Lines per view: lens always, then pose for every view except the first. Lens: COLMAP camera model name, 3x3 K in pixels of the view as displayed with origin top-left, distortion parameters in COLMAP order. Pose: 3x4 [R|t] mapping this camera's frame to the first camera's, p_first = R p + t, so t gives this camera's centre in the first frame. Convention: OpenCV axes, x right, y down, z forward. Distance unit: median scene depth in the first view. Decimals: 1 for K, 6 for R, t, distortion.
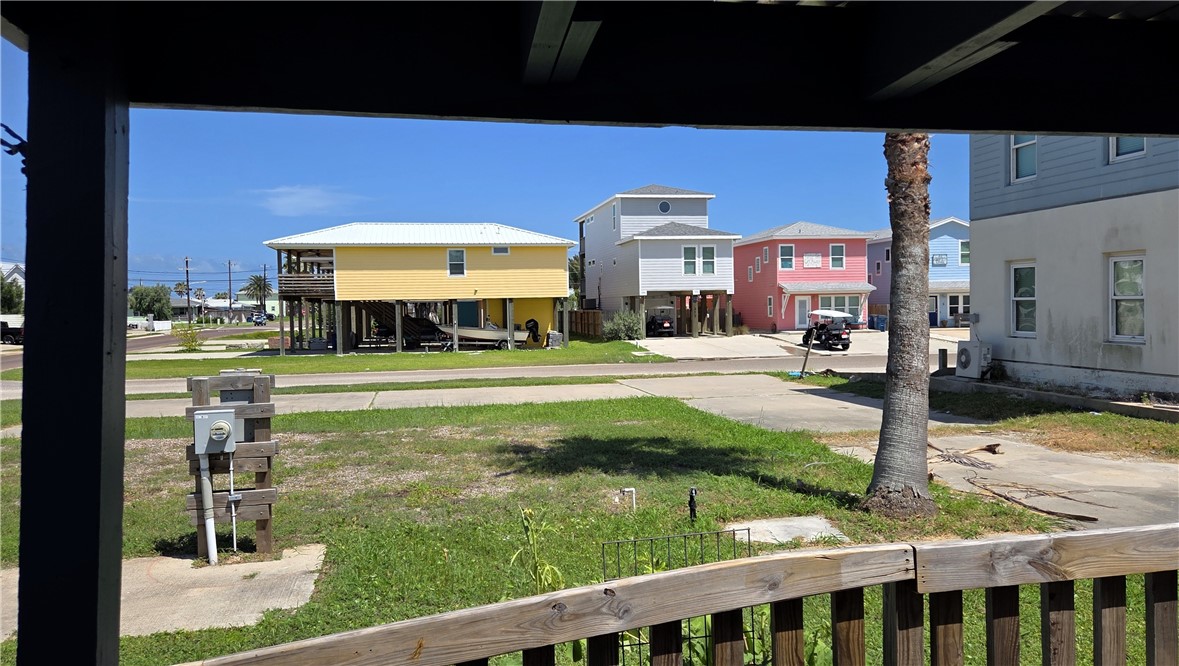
lens RADIAL K [[861.4, 0, 589.5], [0, 861.4, 333.0], [0, 0, 1]] dist [0.047469, -0.000903]
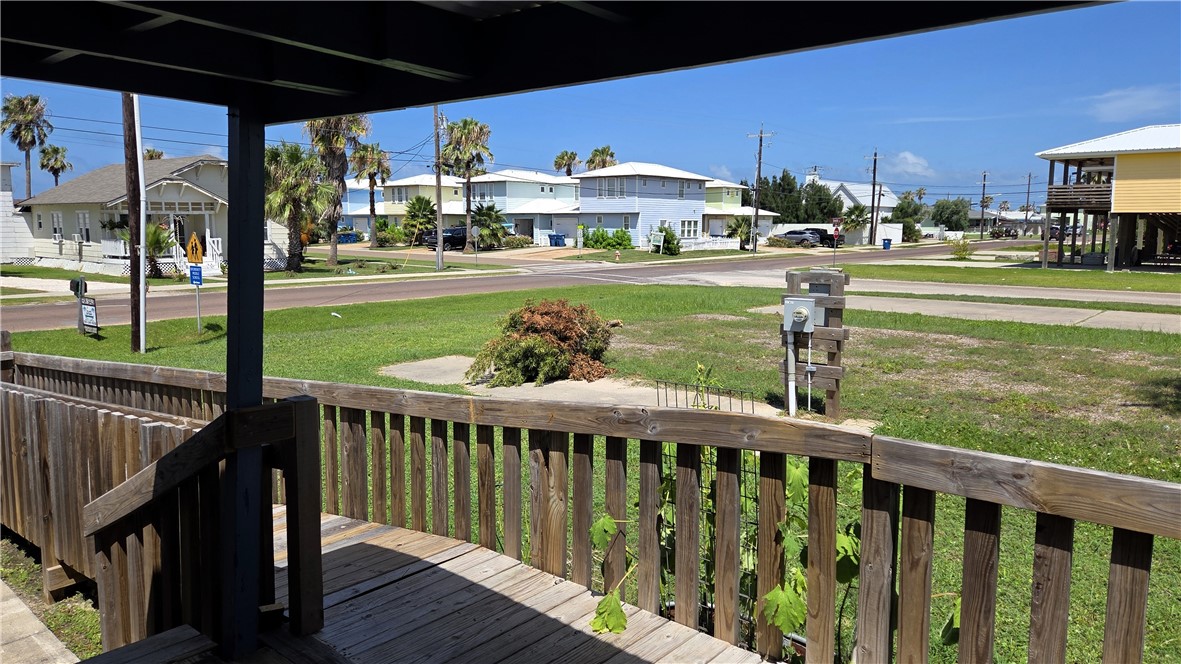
lens RADIAL K [[822.2, 0, 590.5], [0, 822.2, 332.0], [0, 0, 1]] dist [0.007901, -0.003052]
pose [[0.594845, 0.119916, -0.794846, 0.100582], [-0.035244, 0.991750, 0.123246, 0.000191], [0.803068, -0.045299, 0.594163, 0.011260]]
